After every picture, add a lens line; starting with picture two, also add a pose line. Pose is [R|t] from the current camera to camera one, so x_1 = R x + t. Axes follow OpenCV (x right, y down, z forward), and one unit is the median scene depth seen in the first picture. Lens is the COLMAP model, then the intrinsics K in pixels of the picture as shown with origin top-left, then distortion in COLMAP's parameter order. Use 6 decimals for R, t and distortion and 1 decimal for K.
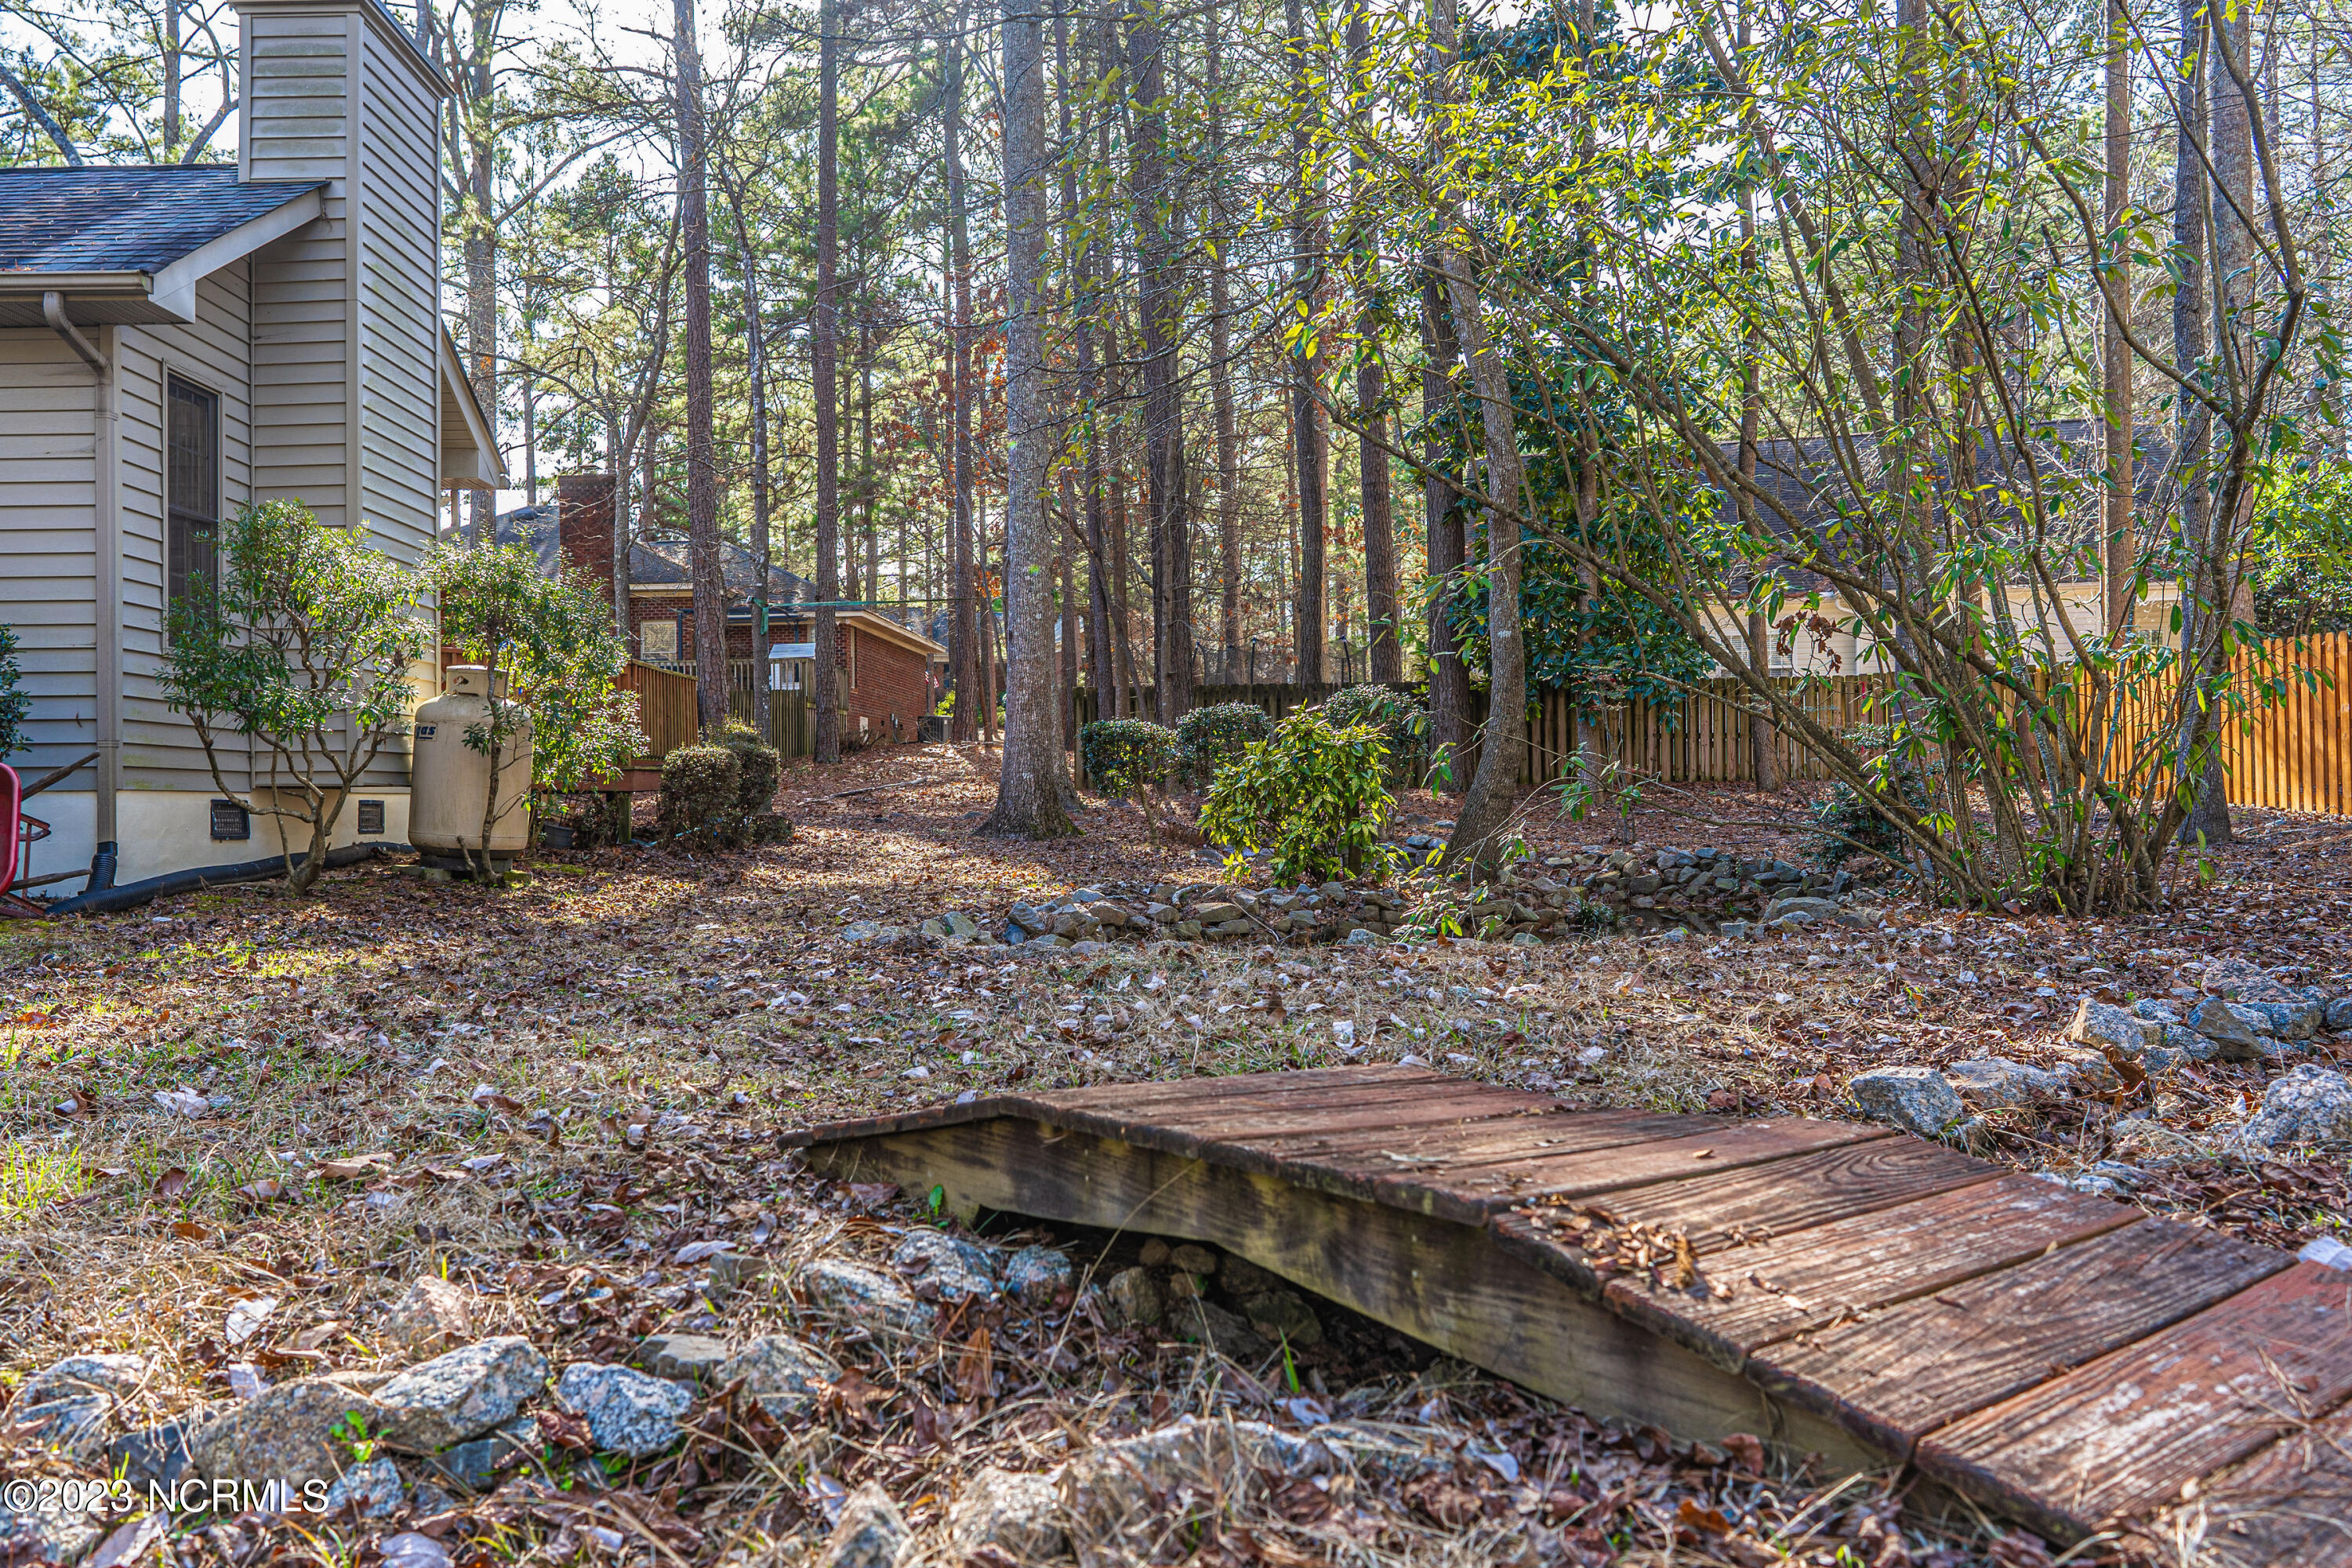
lens RADIAL K [[1559.5, 0, 1176.9], [0, 1559.5, 791.9], [0, 0, 1]] dist [-0.011194, 0.003539]
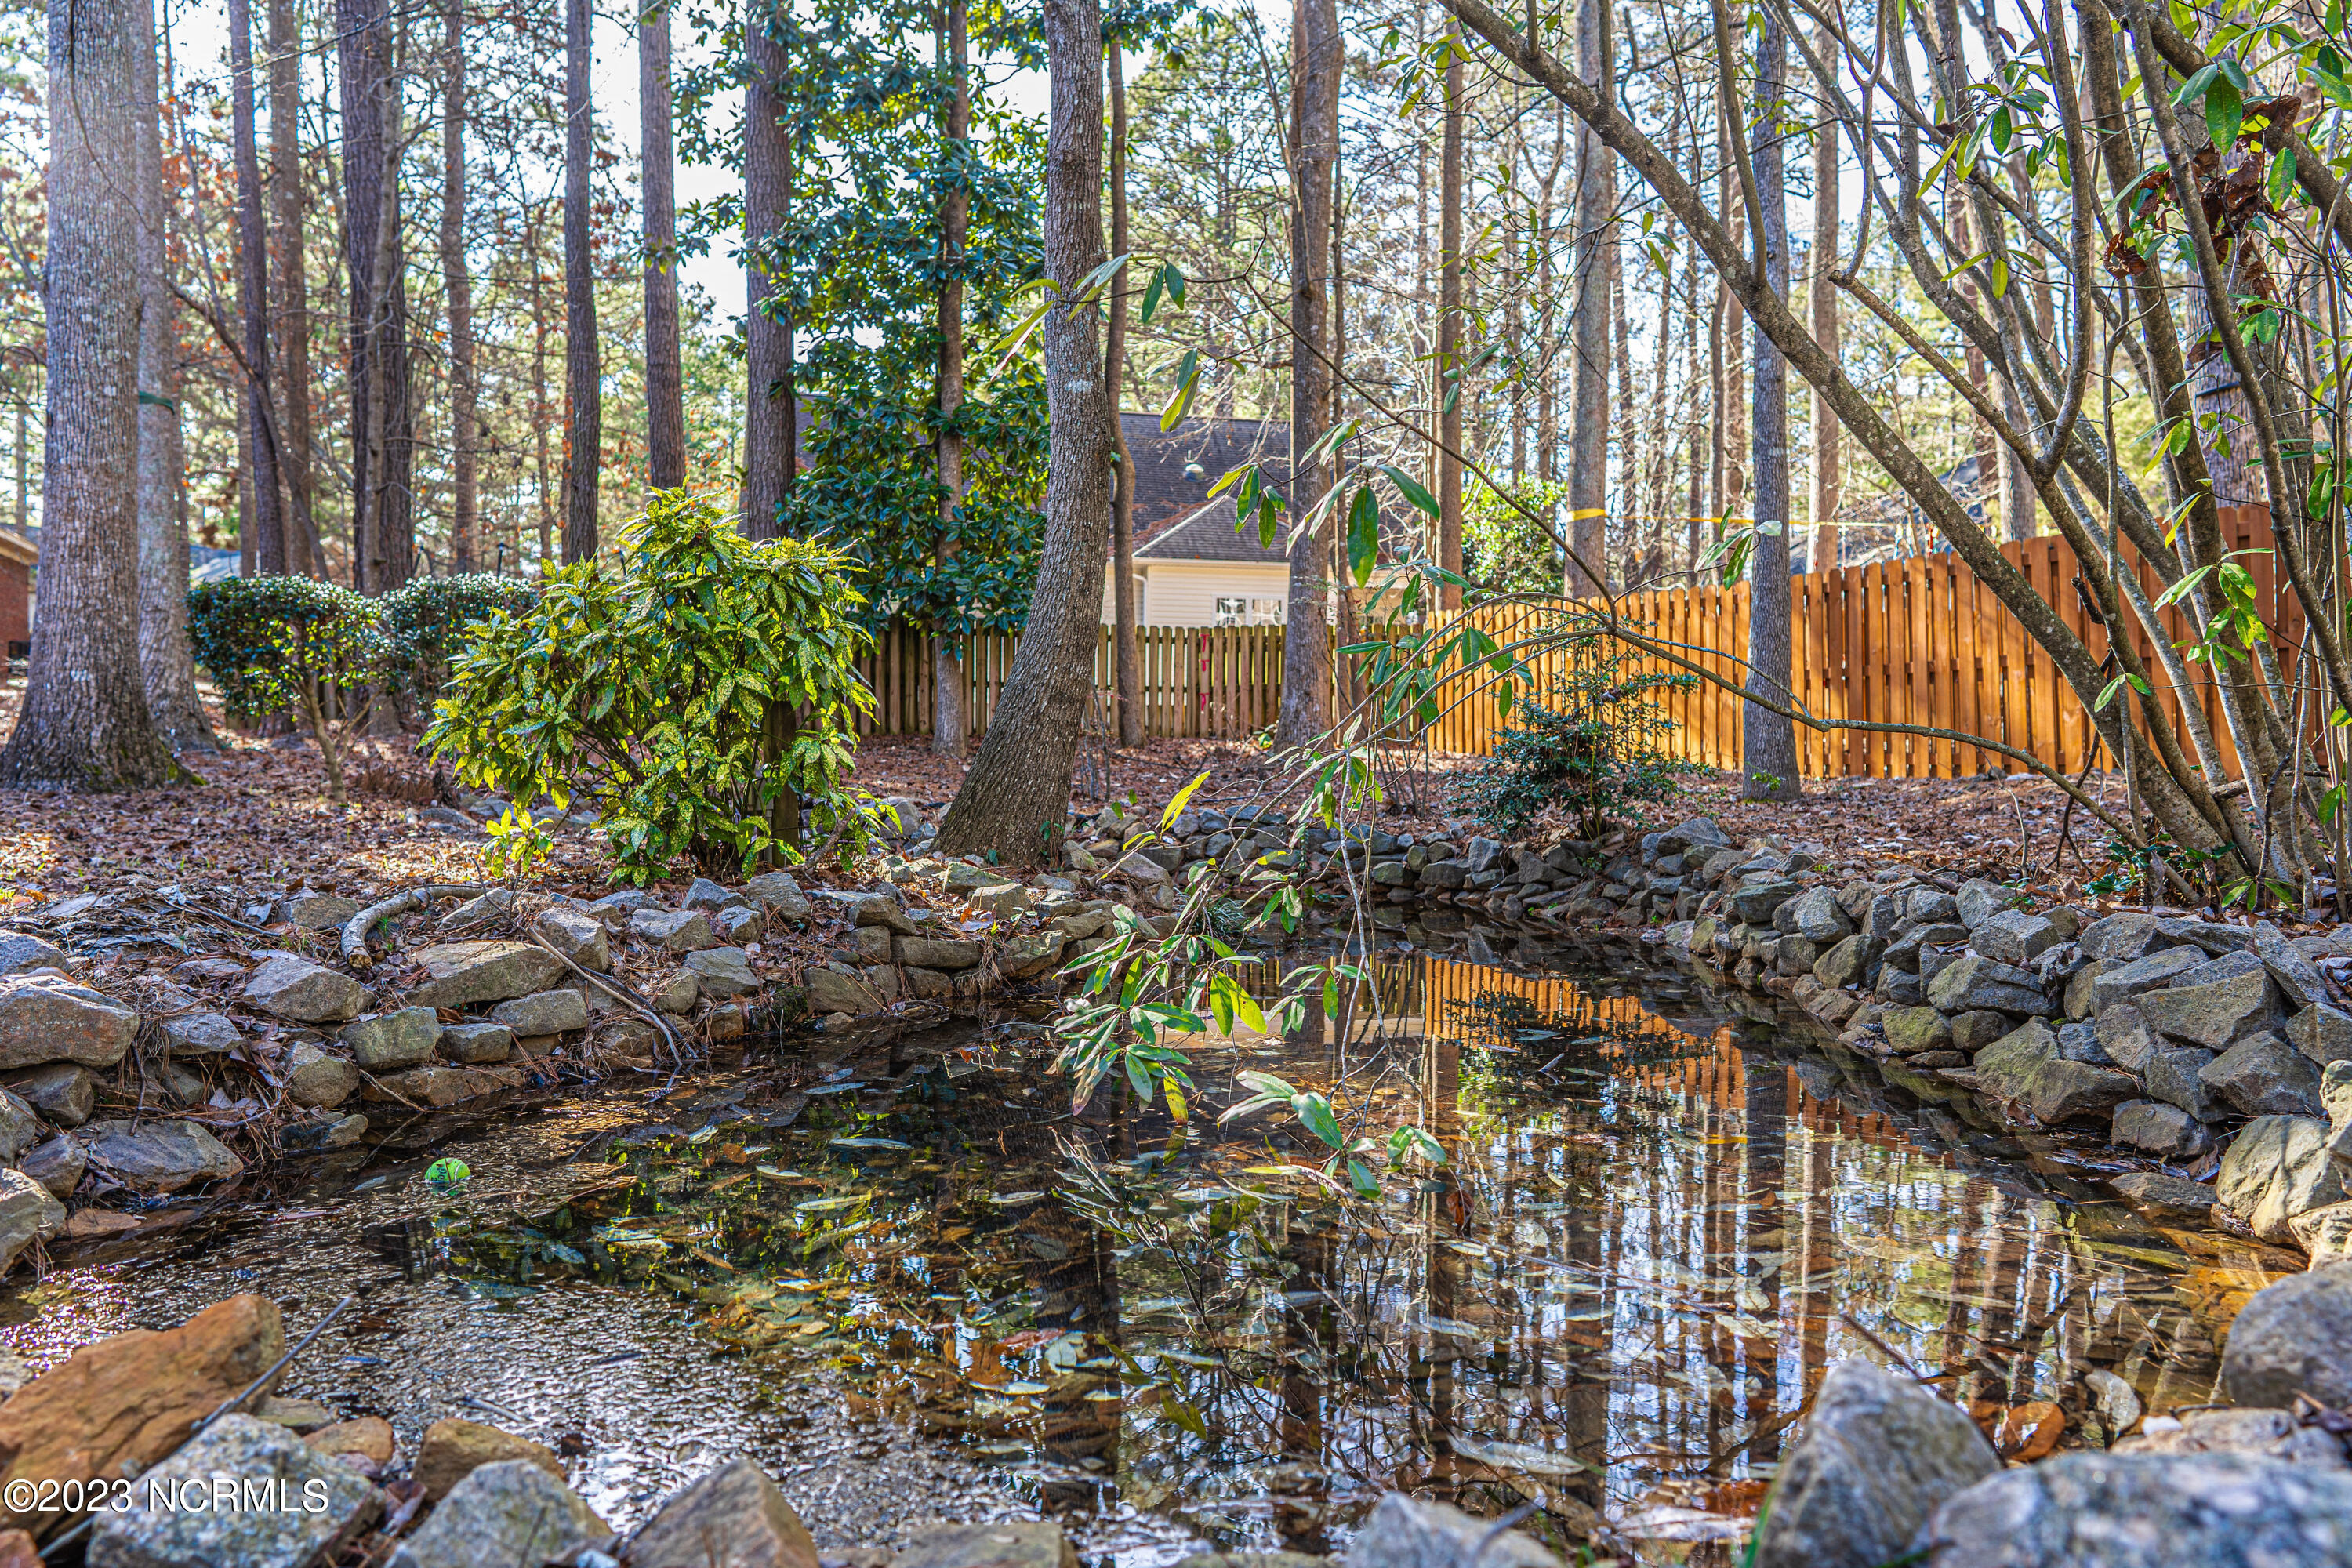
lens RADIAL K [[1559.5, 0, 1168.2], [0, 1559.5, 789.6], [0, 0, 1]] dist [-0.011194, 0.003539]
pose [[0.894928, 0.004206, 0.446191, 0.005518], [-0.012948, 0.999779, 0.016545, 0.024392], [-0.446023, -0.020584, 0.894785, 0.527421]]
